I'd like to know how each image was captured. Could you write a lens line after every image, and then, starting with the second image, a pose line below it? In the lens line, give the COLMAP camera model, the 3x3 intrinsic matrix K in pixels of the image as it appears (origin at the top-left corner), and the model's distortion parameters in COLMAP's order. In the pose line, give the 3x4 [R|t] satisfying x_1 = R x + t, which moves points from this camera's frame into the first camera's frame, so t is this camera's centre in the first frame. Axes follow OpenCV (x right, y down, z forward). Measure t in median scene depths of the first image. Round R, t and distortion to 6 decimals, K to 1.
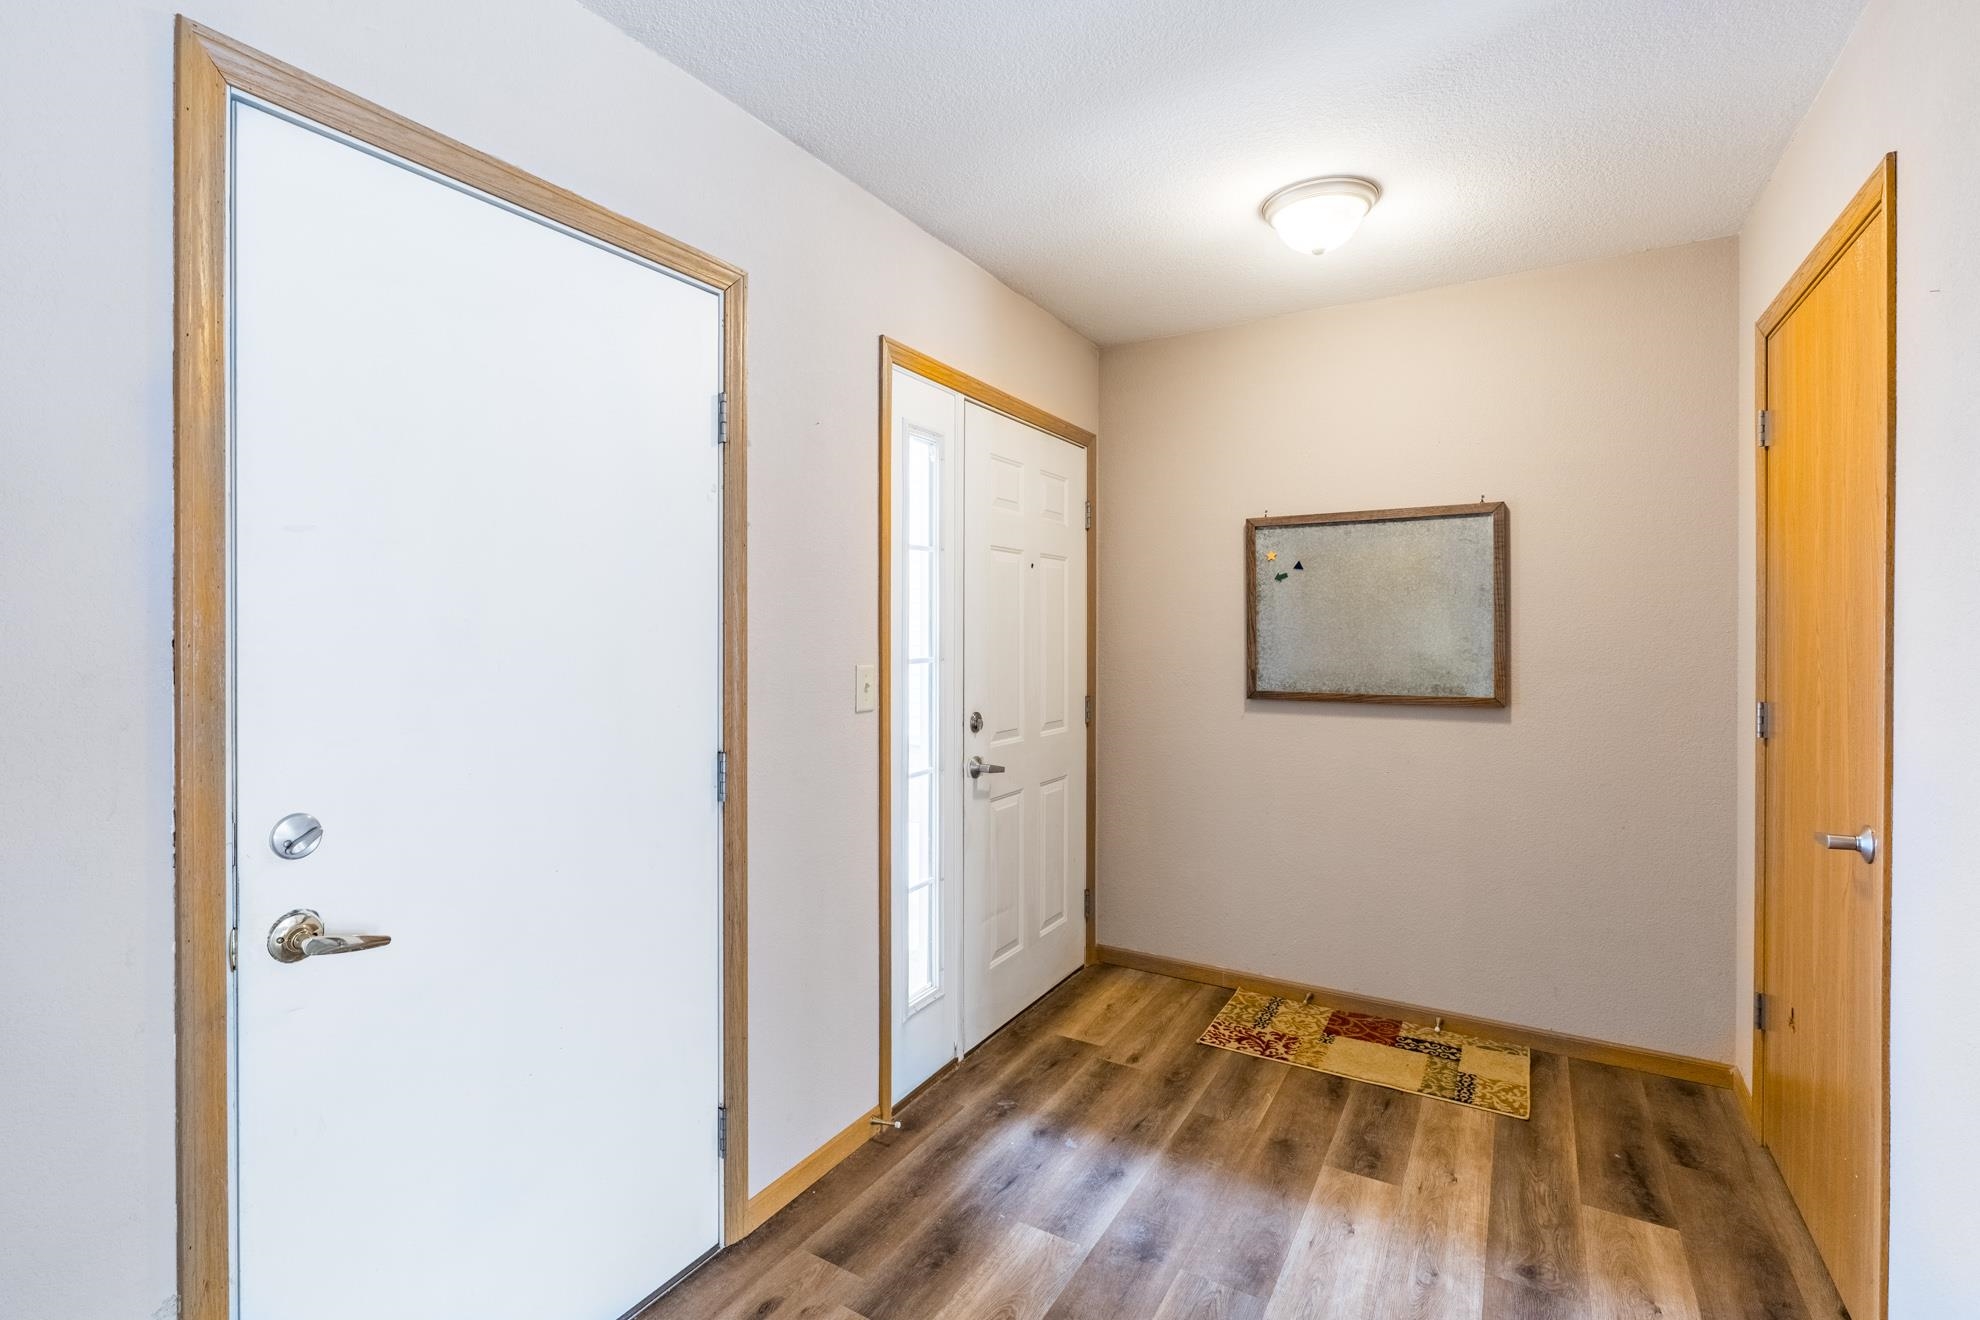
lens RADIAL K [[913.2, 0, 953.6], [0, 913.2, 631.6], [0, 0, 1]] dist [-0.009224, 0.000957]
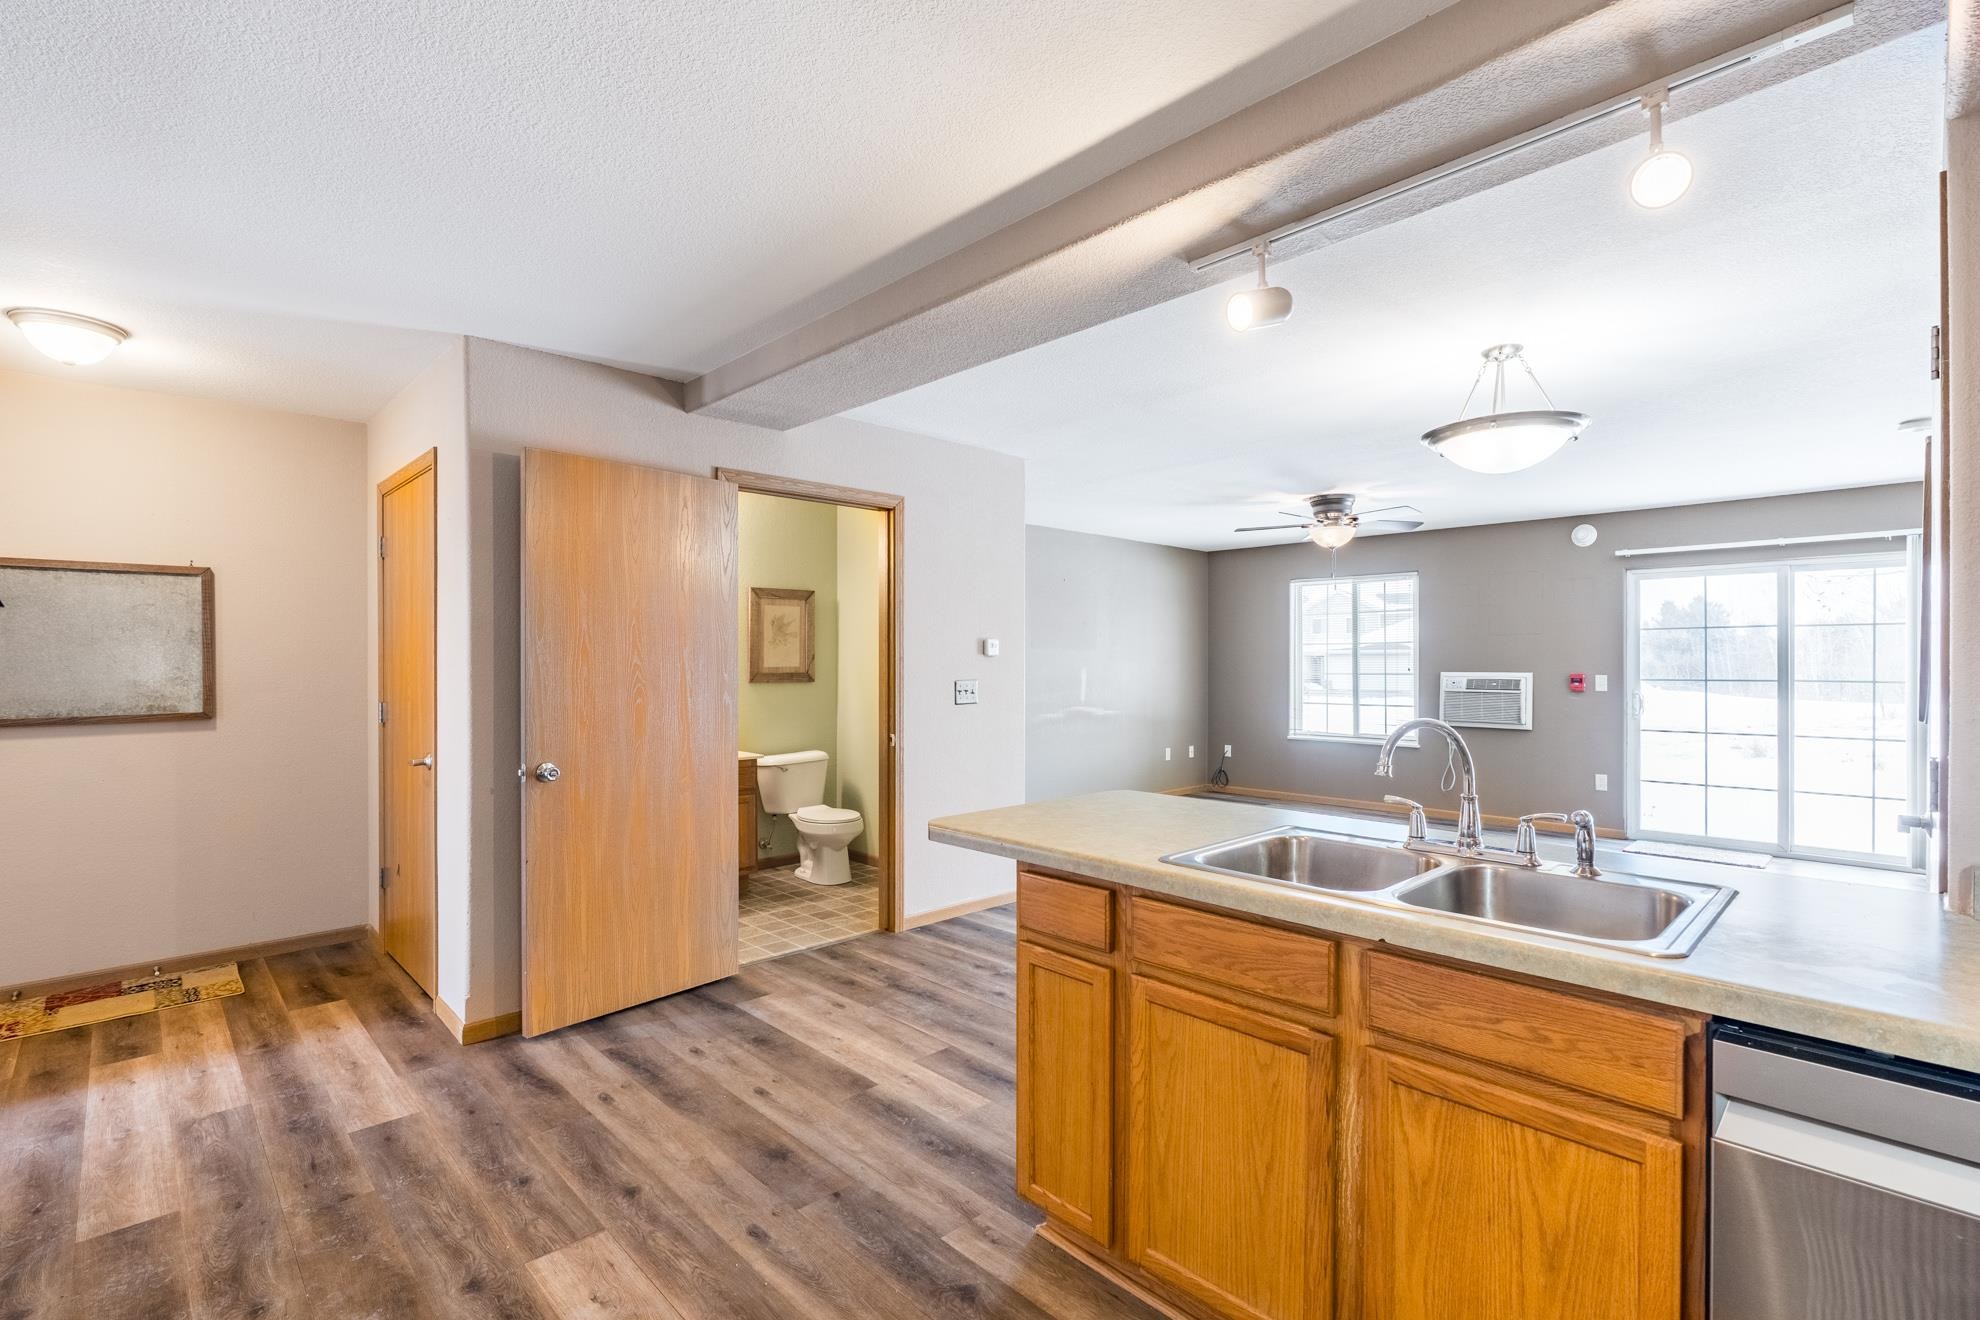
lens RADIAL K [[907.7, 0, 977.5], [0, 907.7, 662.6], [0, 0, 1]] dist [-0.015105, 0.005858]
pose [[0.248084, -0.005318, 0.968724, -0.428435], [0.004537, 0.999980, 0.004328, -0.001355], [-0.968728, 0.003321, 0.248103, -0.459267]]
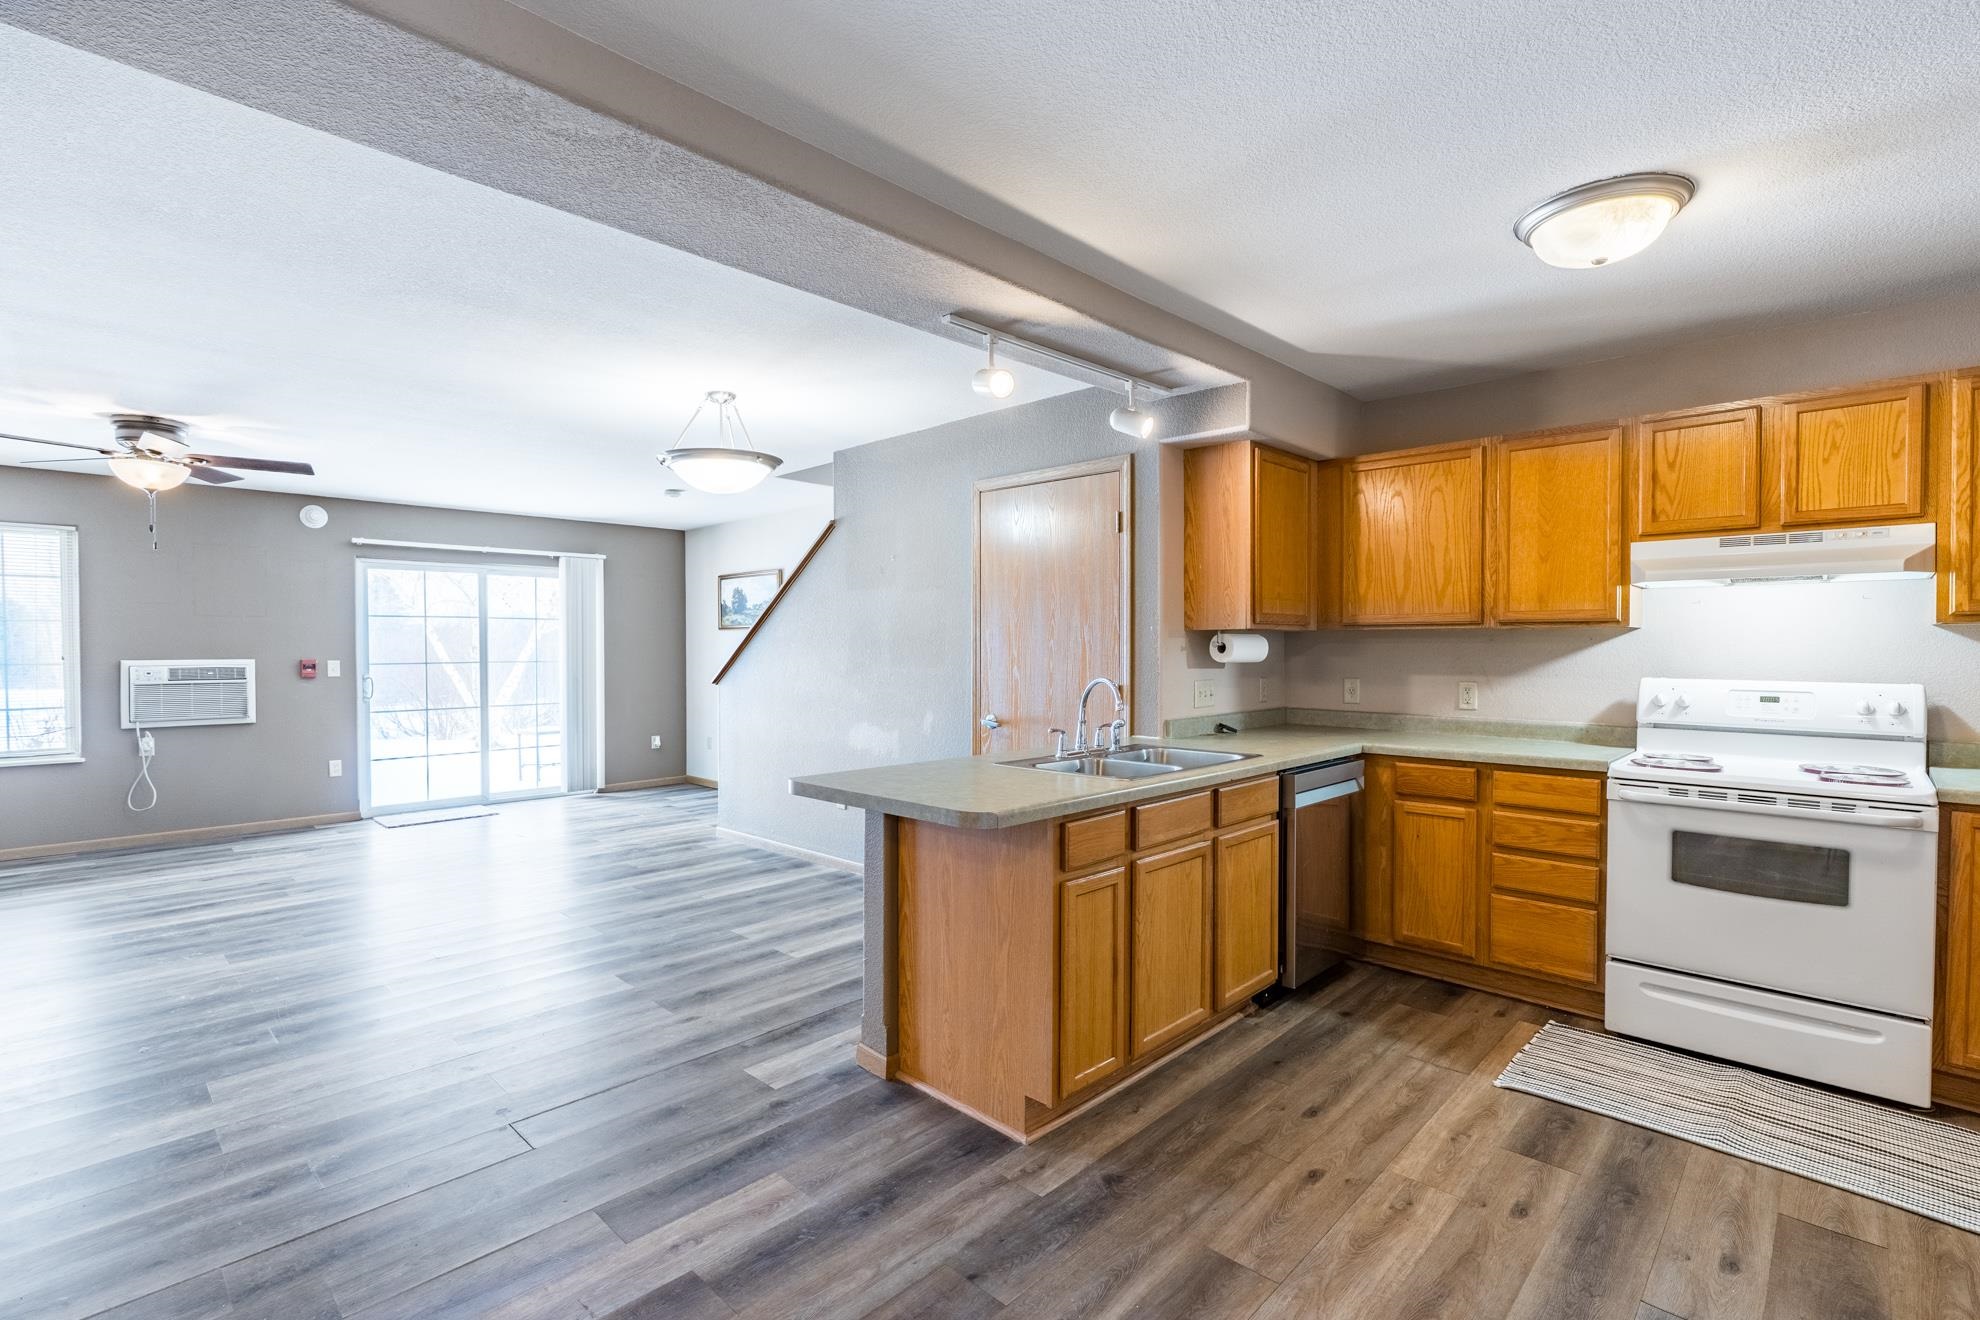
lens RADIAL K [[910.1, 0, 981.5], [0, 910.1, 656.0], [0, 0, 1]] dist [-0.004442, 0.001276]
pose [[-0.978591, -0.006039, 0.205728, 0.159364], [-0.003438, 0.999910, 0.013000, 0.001415], [-0.205788, 0.012015, -0.978523, 0.499923]]
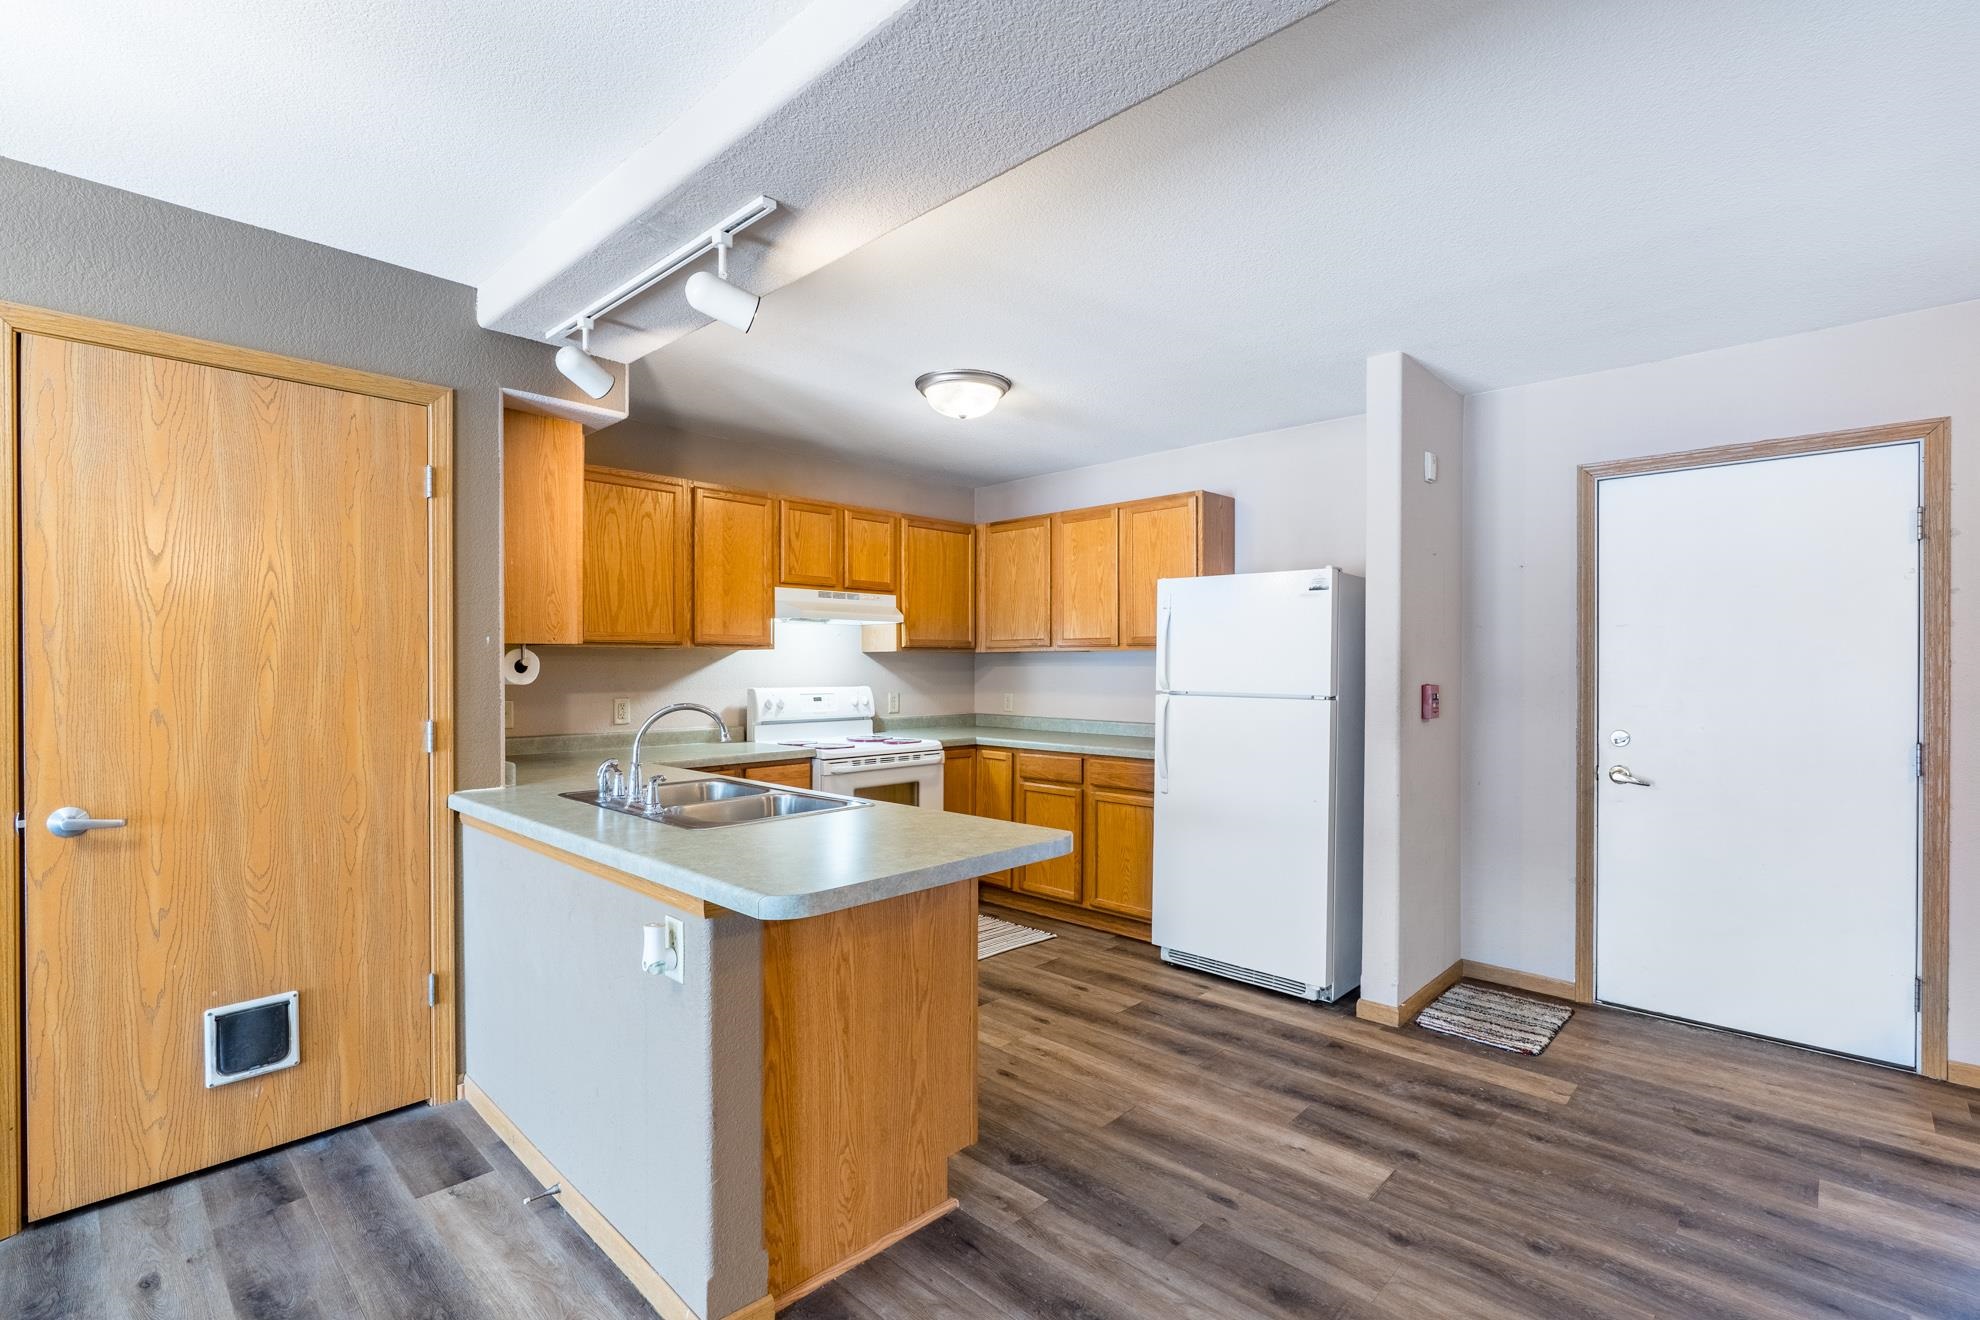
lens RADIAL K [[901.0, 0, 982.8], [0, 901.0, 670.3], [0, 0, 1]] dist [-0.014258, 0.004683]
pose [[-0.201551, 0.001671, -0.979477, 1.028514], [-0.001019, 0.999998, 0.001916, 0.008080], [0.979477, 0.001384, -0.201549, -0.150177]]
